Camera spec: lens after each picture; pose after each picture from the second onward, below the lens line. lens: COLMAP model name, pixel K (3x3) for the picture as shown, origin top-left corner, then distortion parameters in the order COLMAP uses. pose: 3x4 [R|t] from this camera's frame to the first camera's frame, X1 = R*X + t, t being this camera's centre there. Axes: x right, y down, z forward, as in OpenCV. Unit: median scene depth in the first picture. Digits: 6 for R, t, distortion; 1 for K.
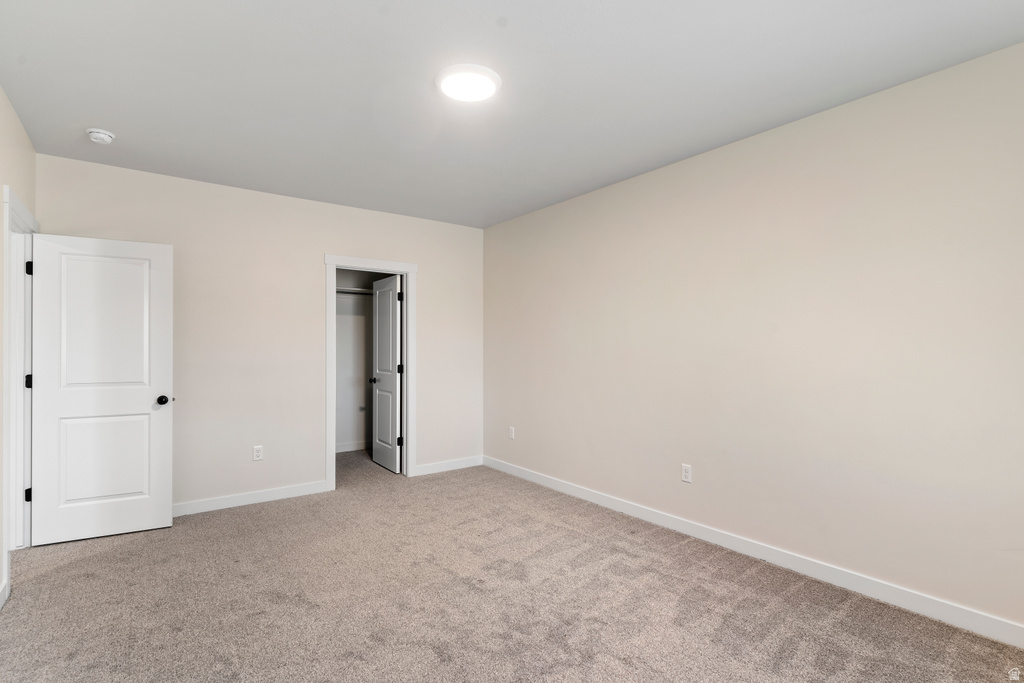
lens RADIAL K [[501.2, 0, 510.2], [0, 501.2, 344.6], [0, 0, 1]] dist [0.013595, -0.004315]
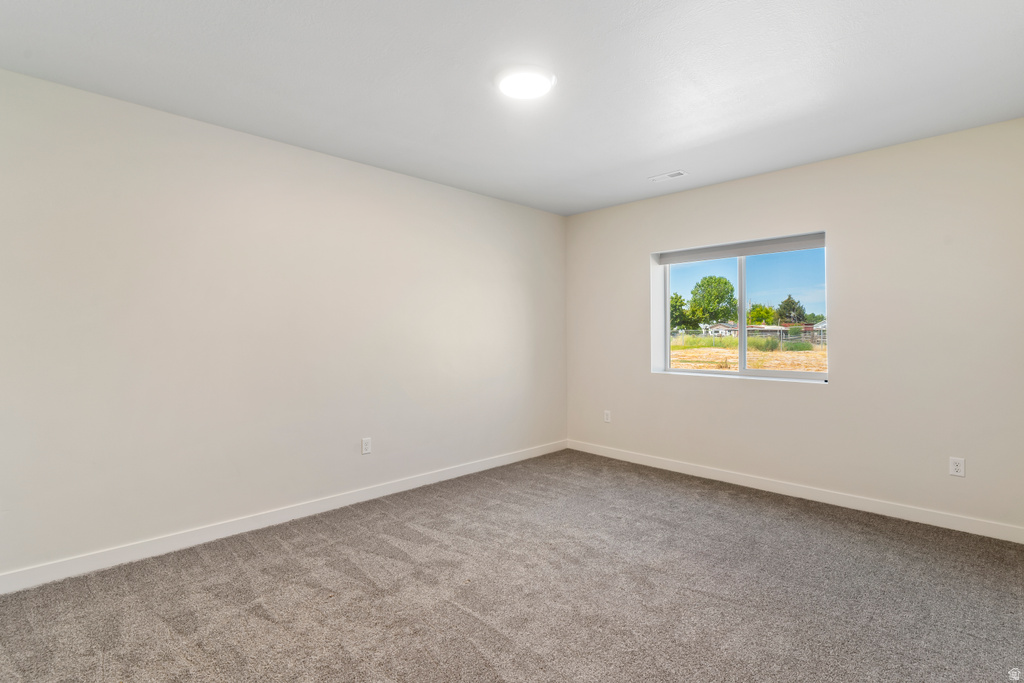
lens RADIAL K [[501.2, 0, 510.4], [0, 501.2, 336.8], [0, 0, 1]] dist [0.013595, -0.004315]
pose [[-0.132258, -0.009462, 0.991170, -0.859289], [-0.003306, 0.999953, 0.009104, 0.001604], [-0.991210, -0.002073, -0.132283, 0.895481]]
